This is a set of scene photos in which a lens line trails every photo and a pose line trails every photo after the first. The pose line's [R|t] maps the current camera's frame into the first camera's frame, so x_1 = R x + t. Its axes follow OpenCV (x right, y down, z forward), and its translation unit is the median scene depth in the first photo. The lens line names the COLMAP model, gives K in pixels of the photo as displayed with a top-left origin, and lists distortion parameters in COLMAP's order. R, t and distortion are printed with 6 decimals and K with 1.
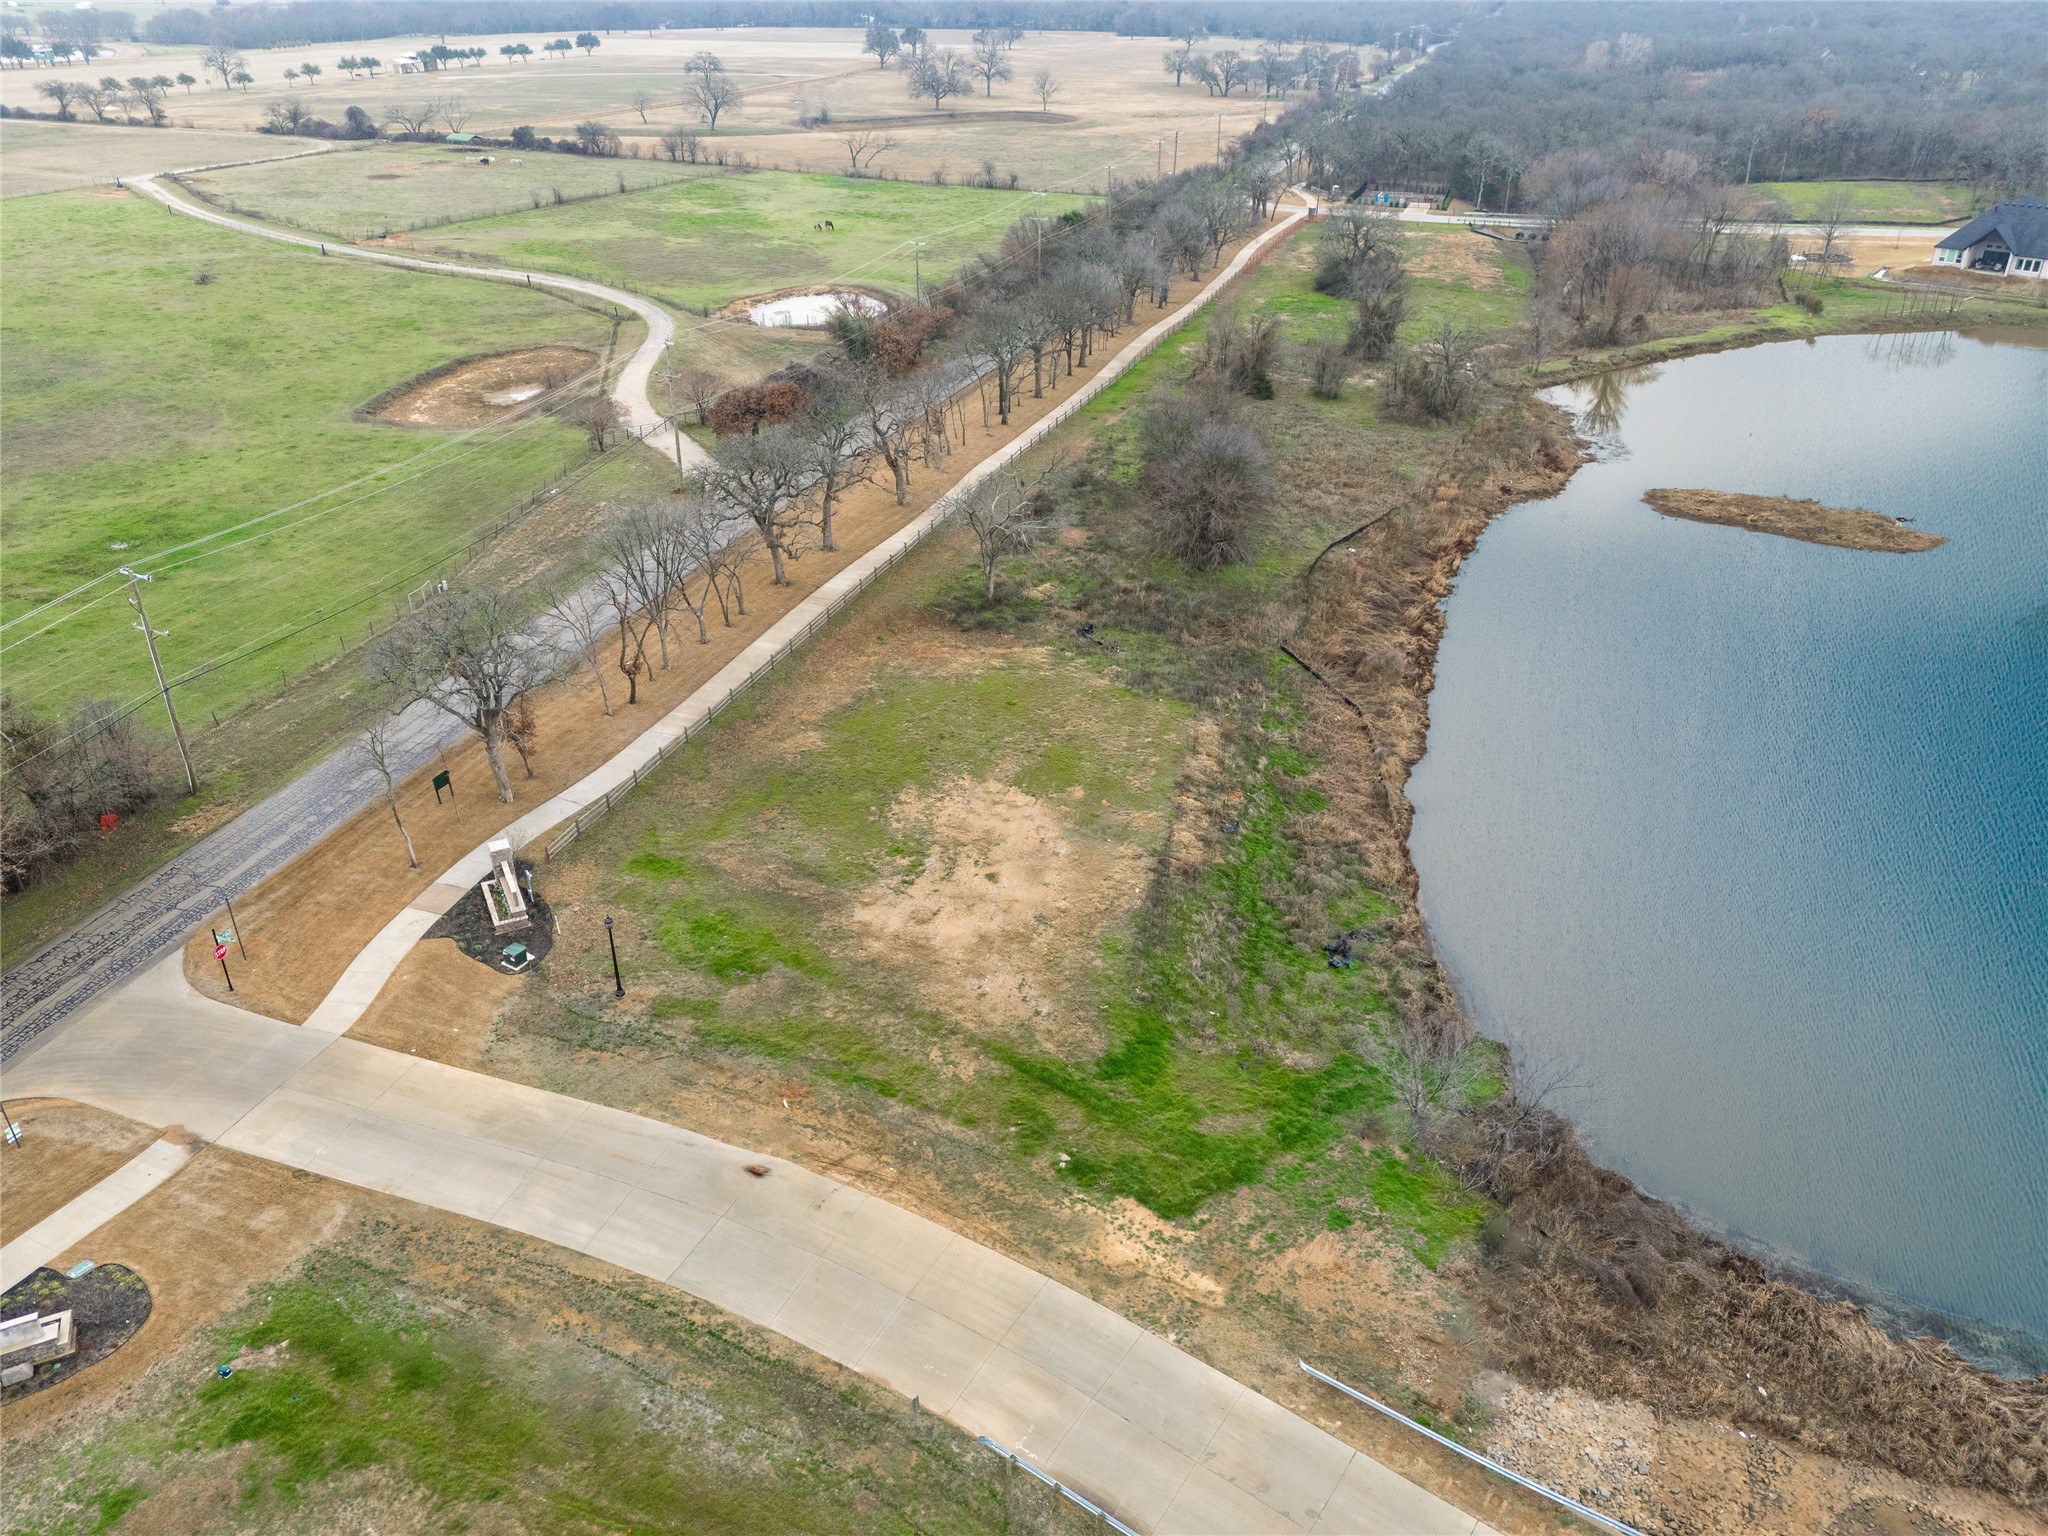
lens RADIAL K [[1480.8, 0, 1031.1], [0, 1480.8, 771.0], [0, 0, 1]] dist [0.084477, -0.078324]
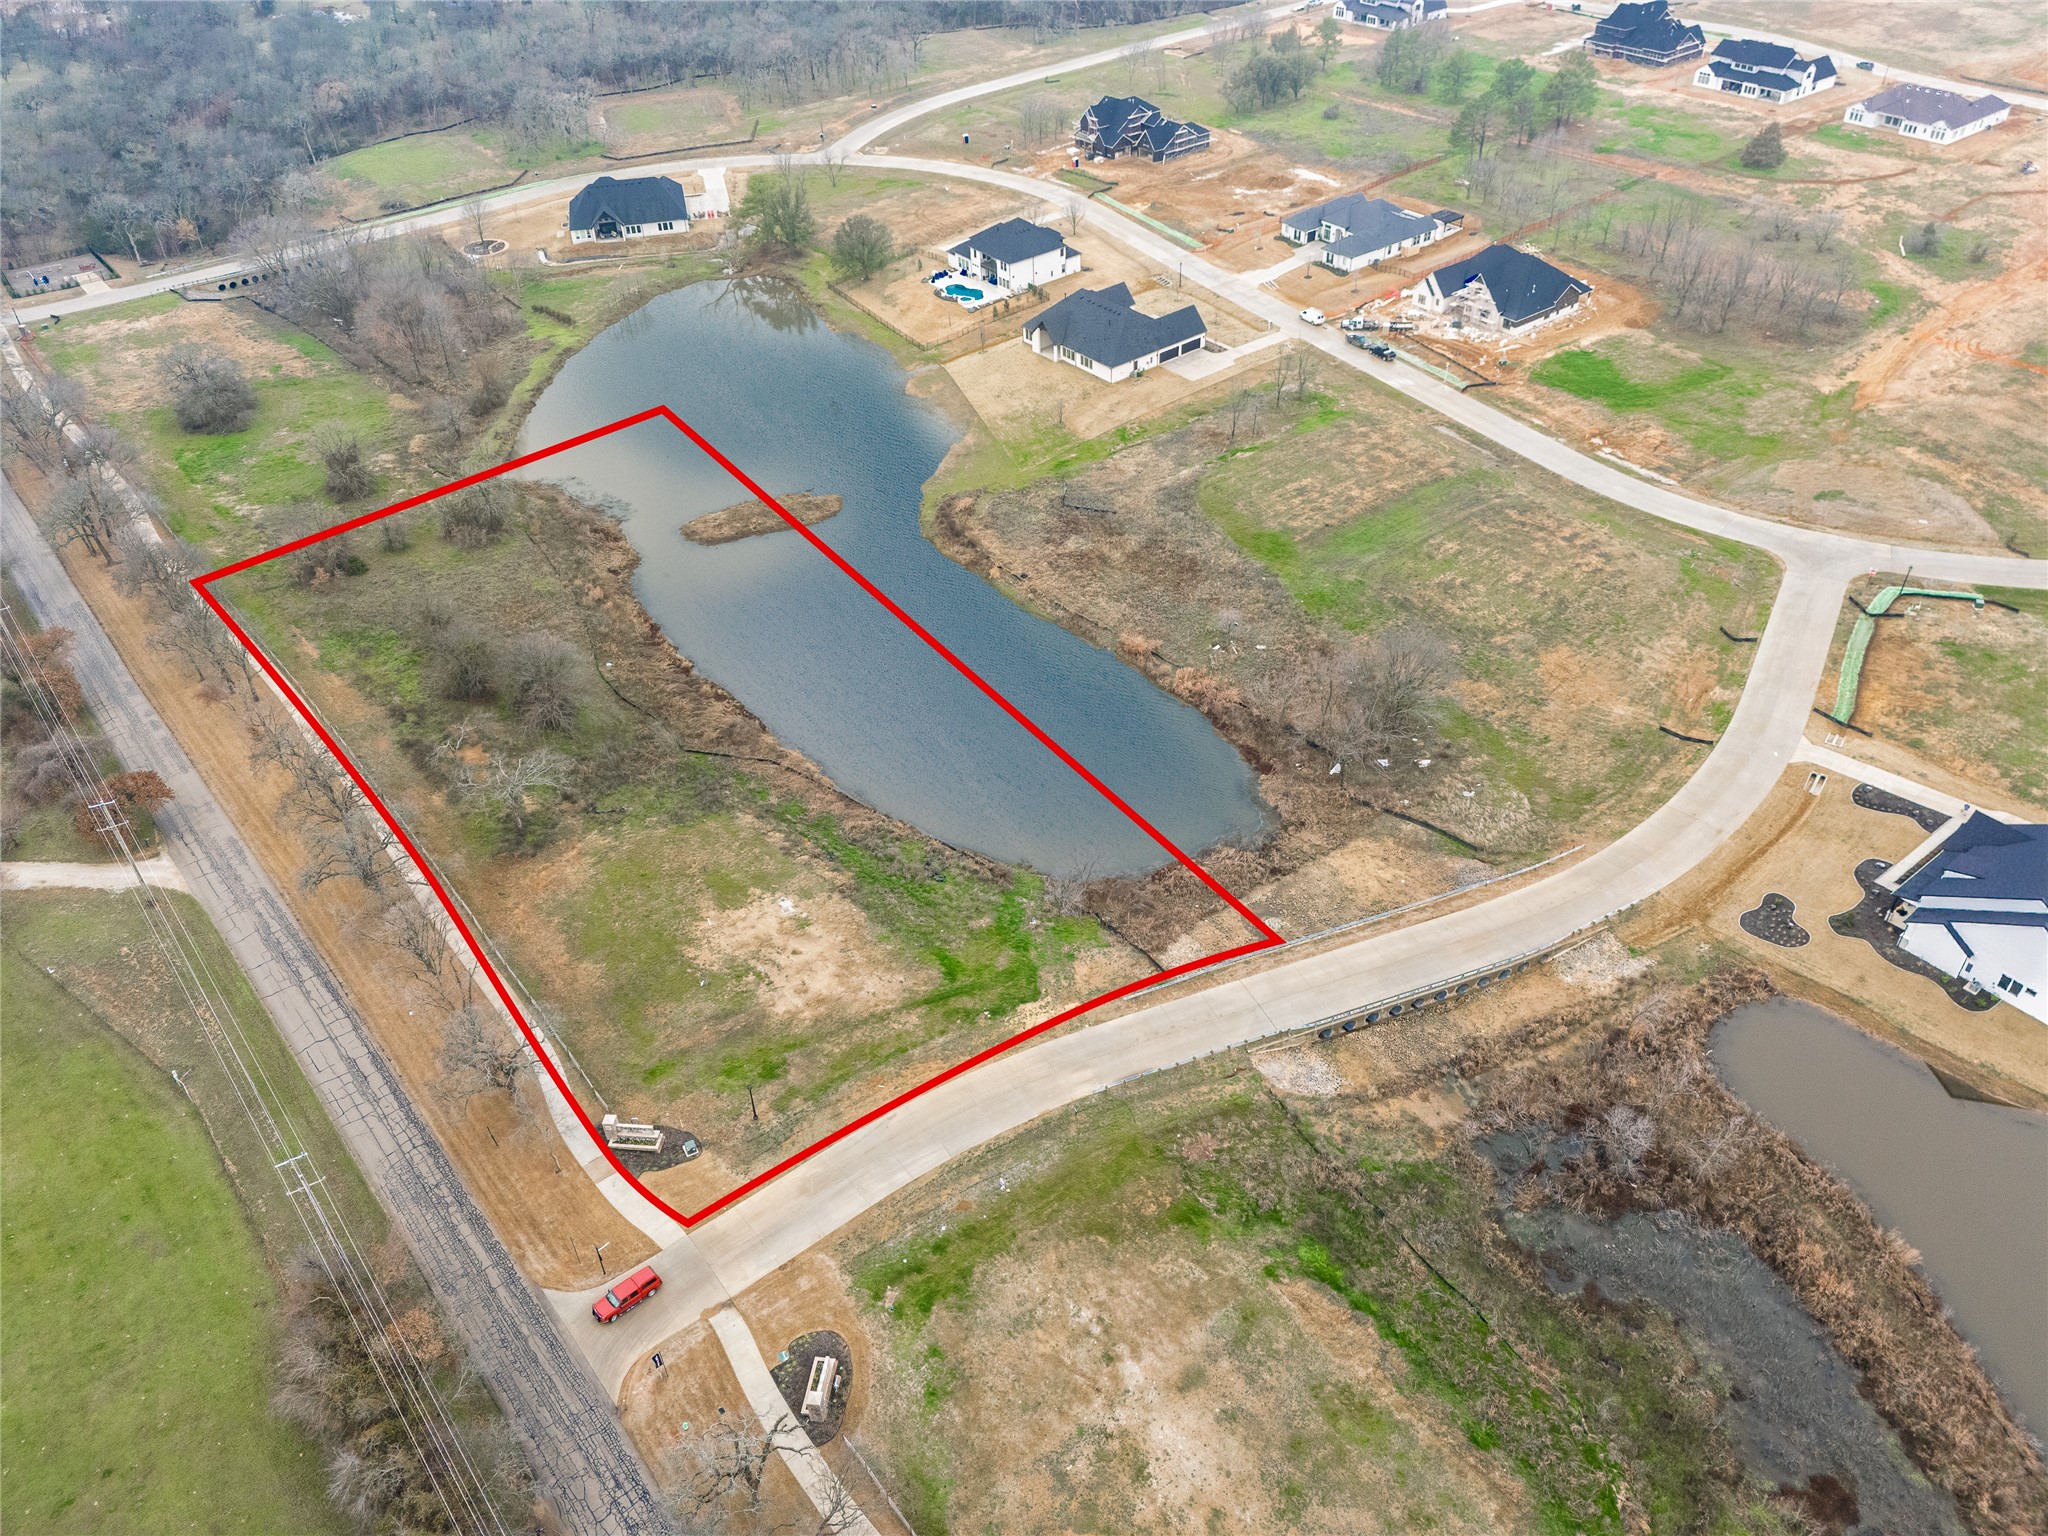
lens RADIAL K [[1516.6, 0, 1020.6], [0, 1516.6, 740.4], [0, 0, 1]] dist [0.107641, -0.188885]
pose [[0.532979, -0.519682, 0.667731, -0.887304], [0.430703, 0.845899, 0.314561, -0.552601], [-0.728305, 0.119939, 0.674675, -0.447894]]
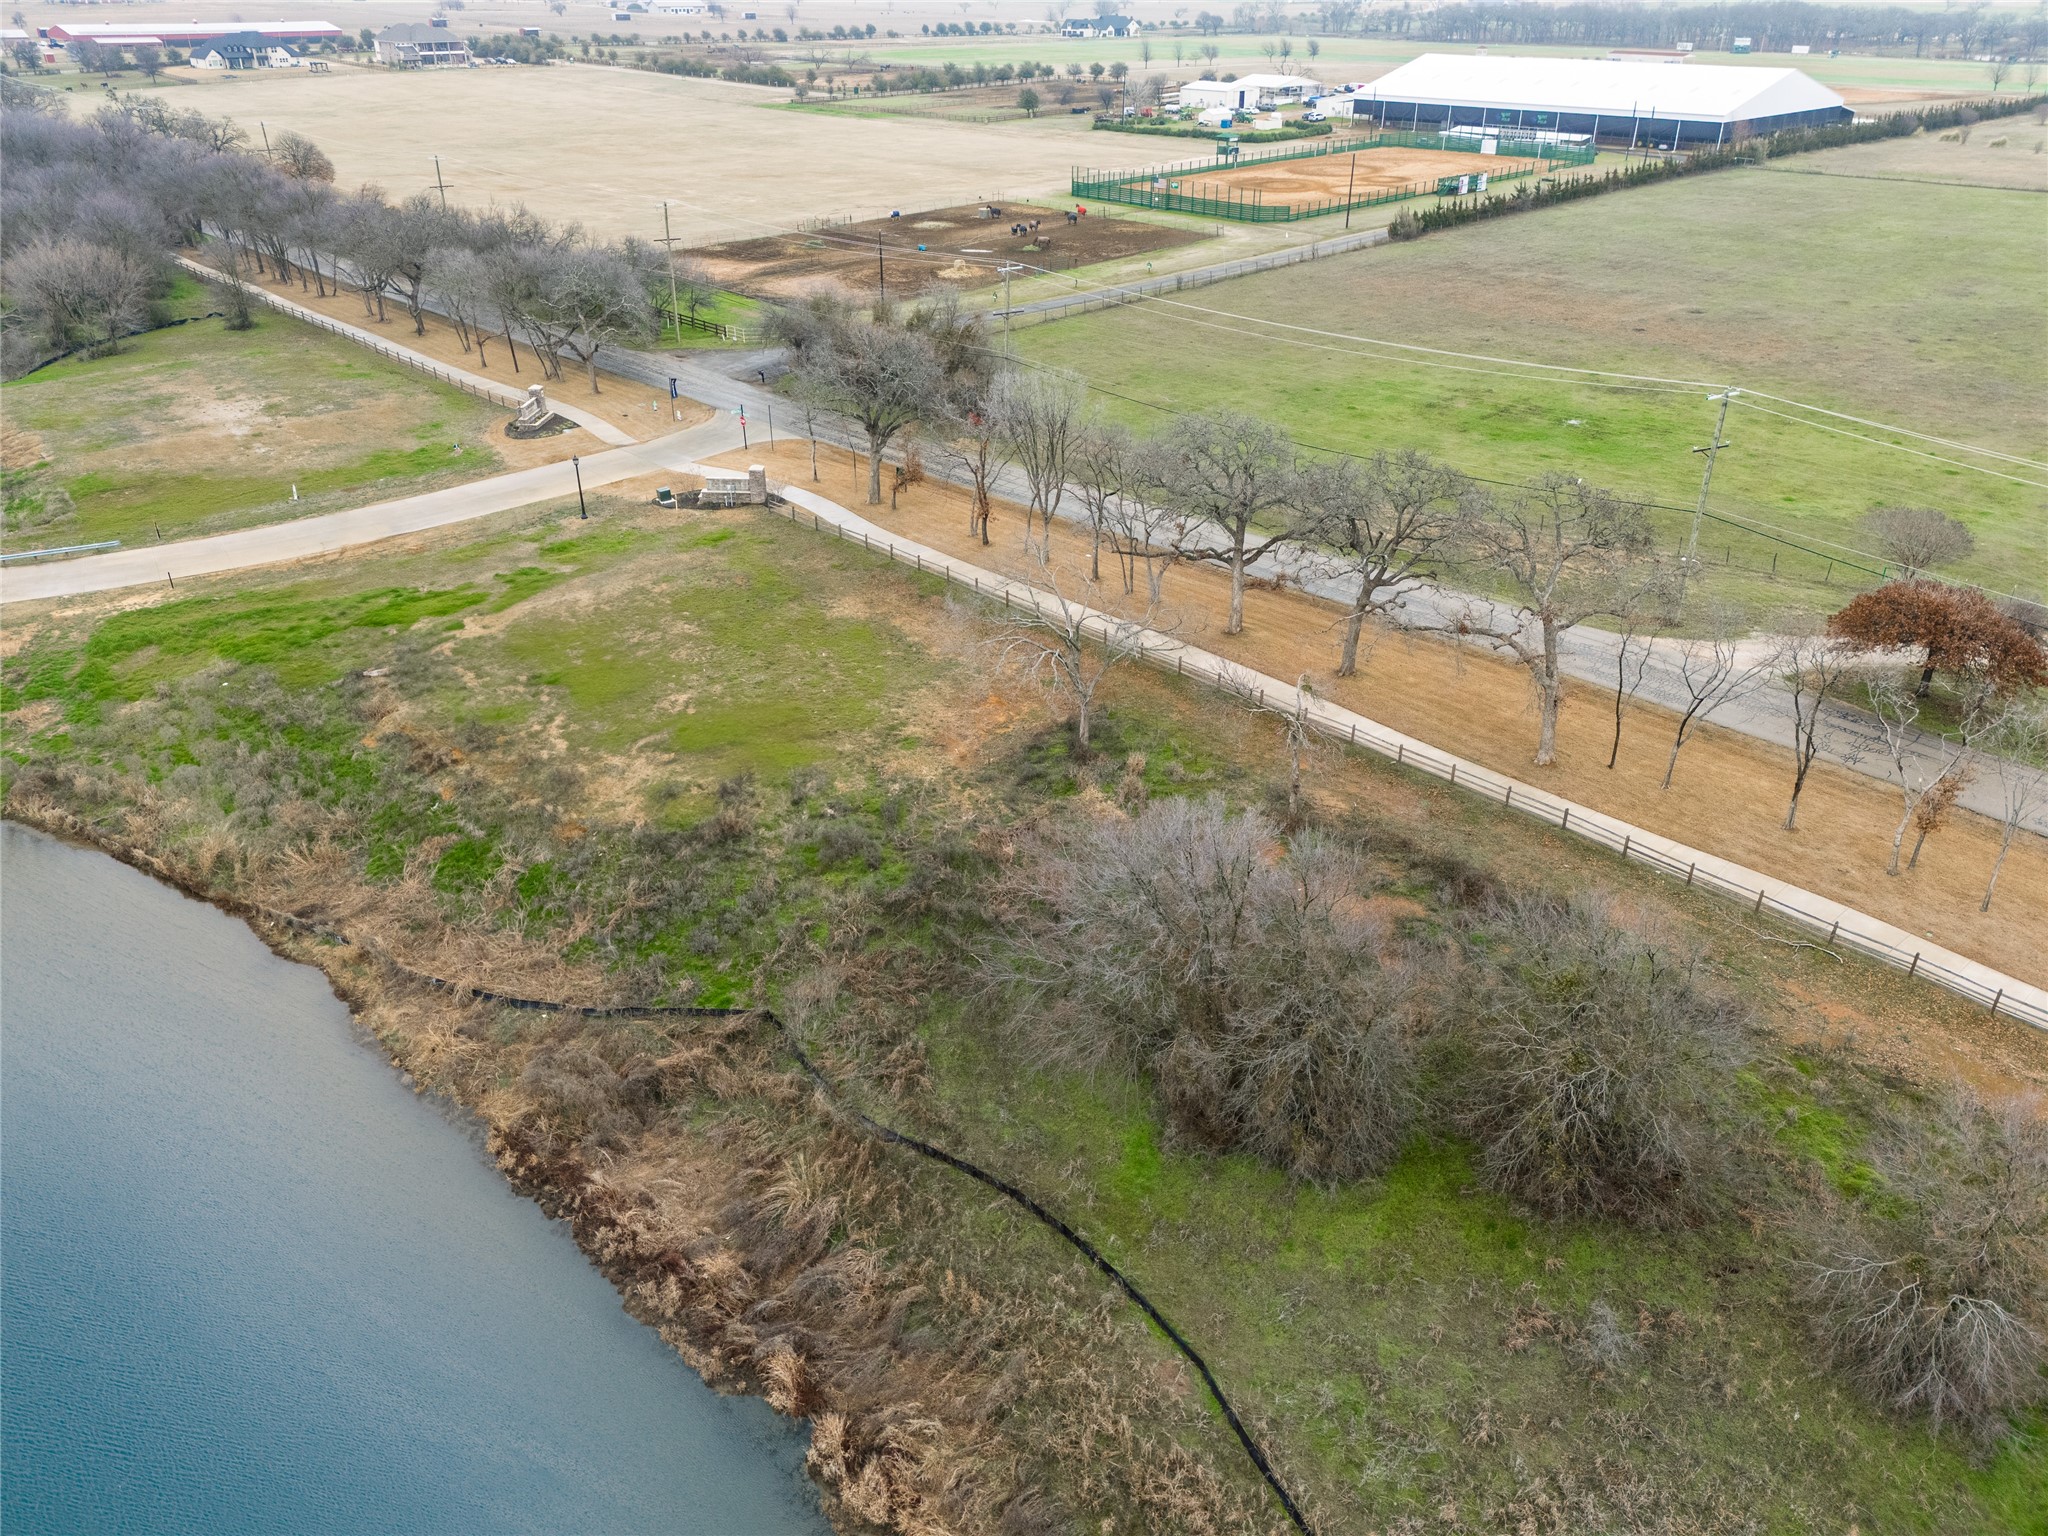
lens RADIAL K [[1480.8, 0, 1031.1], [0, 1480.8, 771.0], [0, 0, 1]] dist [0.084477, -0.078324]
pose [[-0.462016, 0.425513, -0.778126, 0.613587], [-0.433817, 0.656819, 0.616759, -0.623316], [0.773527, 0.622517, -0.118866, 1.326097]]
